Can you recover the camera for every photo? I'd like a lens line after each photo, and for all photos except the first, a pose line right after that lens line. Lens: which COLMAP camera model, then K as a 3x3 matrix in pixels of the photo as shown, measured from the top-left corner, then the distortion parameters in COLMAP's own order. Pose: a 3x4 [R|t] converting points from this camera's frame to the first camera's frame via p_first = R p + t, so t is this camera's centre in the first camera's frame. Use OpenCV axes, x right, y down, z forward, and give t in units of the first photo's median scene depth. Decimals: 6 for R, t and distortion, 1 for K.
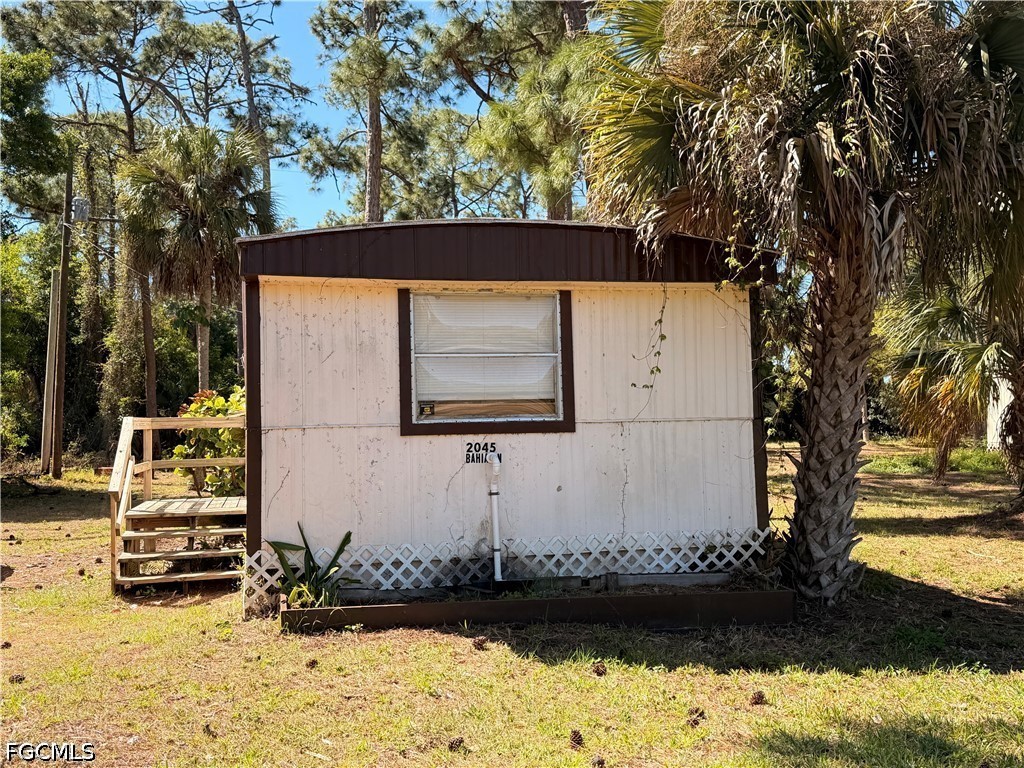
lens RADIAL K [[1017.1, 0, 513.6], [0, 1017.1, 382.2], [0, 0, 1]] dist [0.018989, 0.000000]
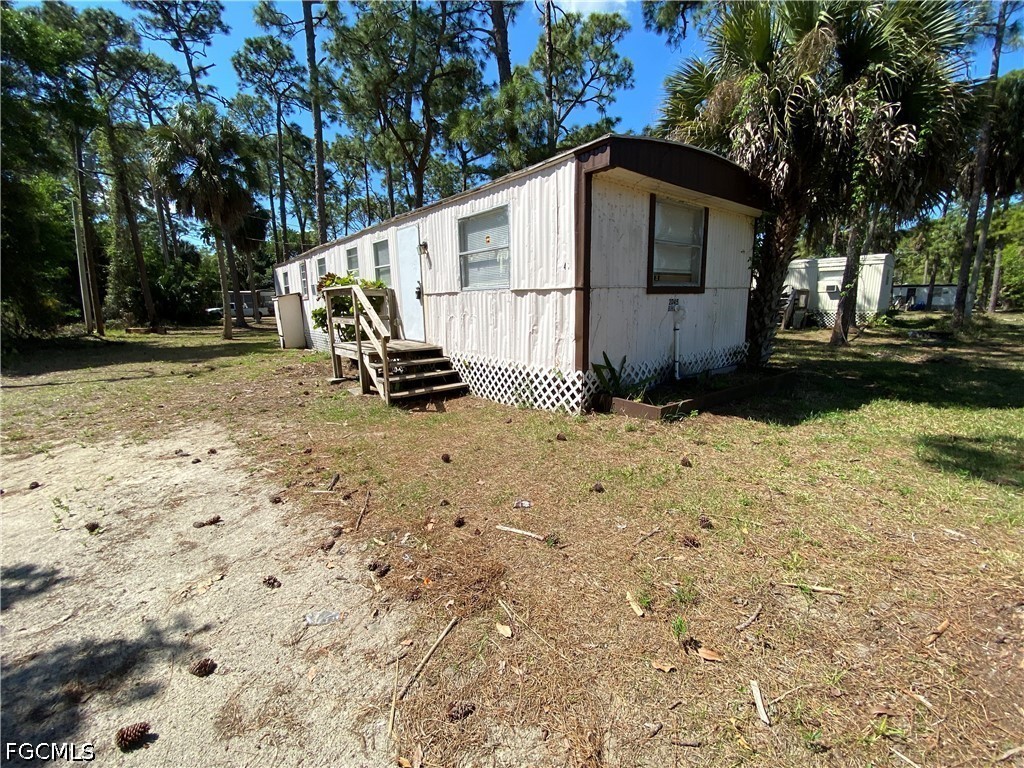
lens RADIAL K [[412.8, 0, 523.0], [0, 412.8, 388.2], [0, 0, 1]] dist [-0.010815, -0.004494]
pose [[0.903763, -0.087938, 0.418903, -0.542852], [-0.016851, 0.970600, 0.240109, 0.042700], [-0.427702, -0.224061, 0.875710, 0.467434]]
